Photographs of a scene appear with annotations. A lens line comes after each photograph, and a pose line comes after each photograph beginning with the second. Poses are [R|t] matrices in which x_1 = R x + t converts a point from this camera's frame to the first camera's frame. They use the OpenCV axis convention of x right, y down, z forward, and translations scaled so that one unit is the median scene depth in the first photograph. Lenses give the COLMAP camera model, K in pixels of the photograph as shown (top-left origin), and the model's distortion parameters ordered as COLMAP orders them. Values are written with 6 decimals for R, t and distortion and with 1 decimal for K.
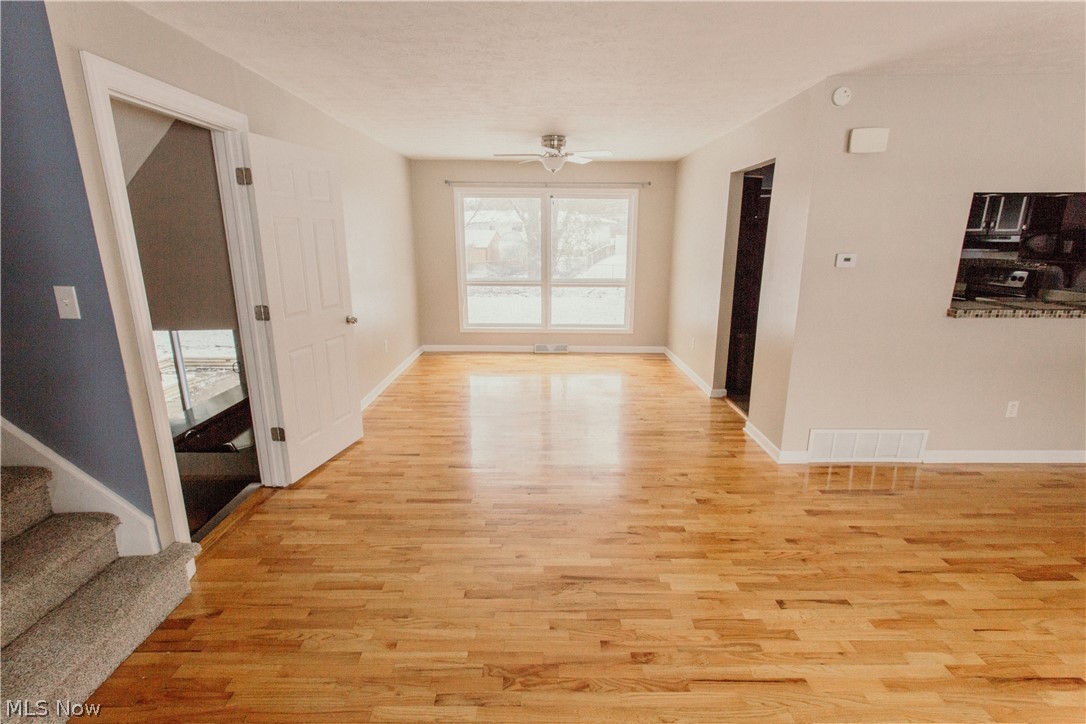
lens RADIAL K [[511.3, 0, 539.7], [0, 511.3, 361.8], [0, 0, 1]] dist [-0.000524, 0.001405]
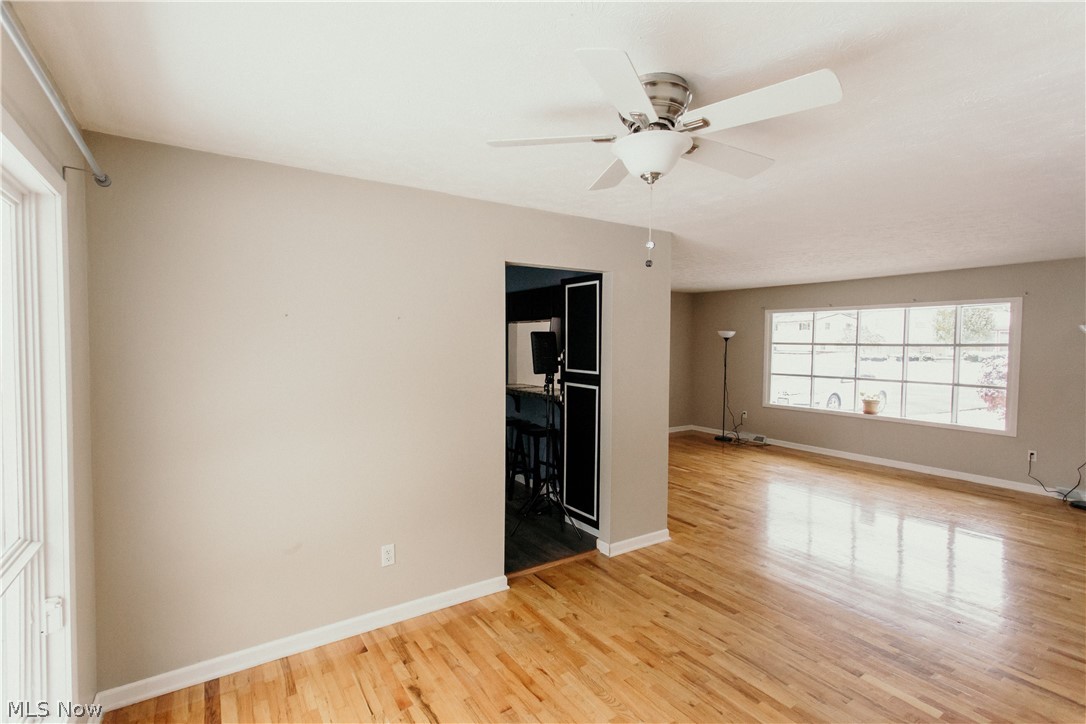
lens RADIAL K [[511.3, 0, 539.7], [0, 511.3, 361.8], [0, 0, 1]] dist [-0.000524, 0.001405]
pose [[-0.557141, -0.031003, 0.829839, -0.312519], [0.196772, 0.965914, 0.168197, -0.431467], [-0.806768, 0.256998, -0.532050, 1.682832]]
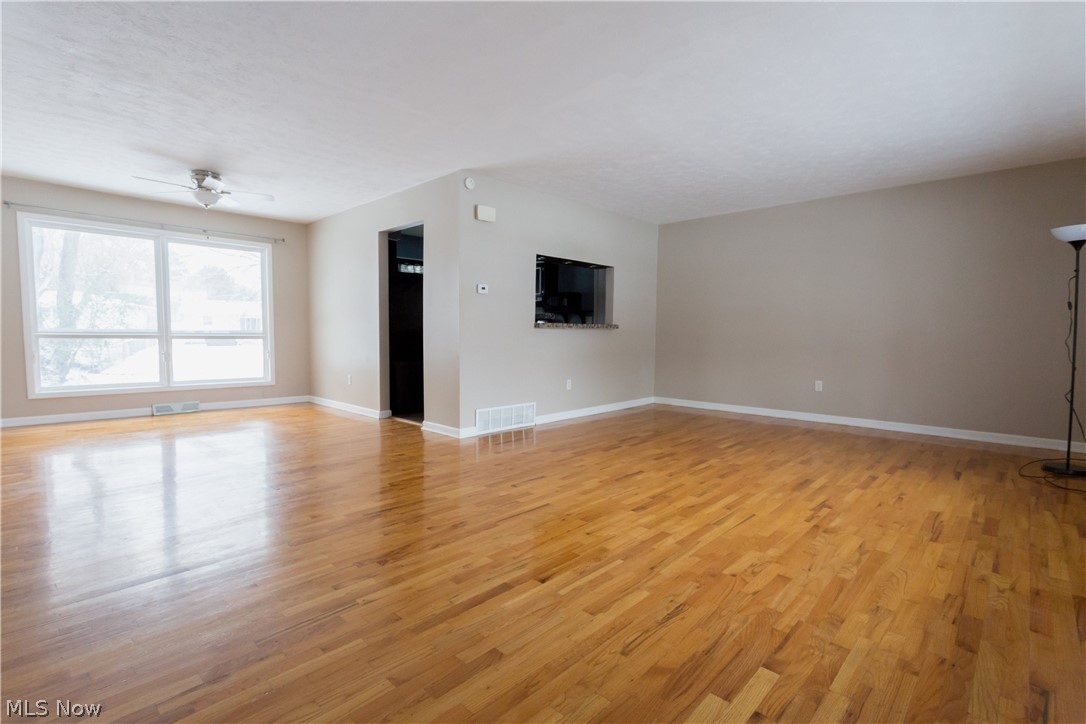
lens RADIAL K [[511.3, 0, 539.7], [0, 511.3, 361.8], [0, 0, 1]] dist [-0.000524, 0.001405]
pose [[0.693729, -0.037263, 0.719271, -0.325215], [0.165789, 0.980105, -0.109126, 0.177219], [-0.700895, 0.194951, 0.686105, -0.089862]]
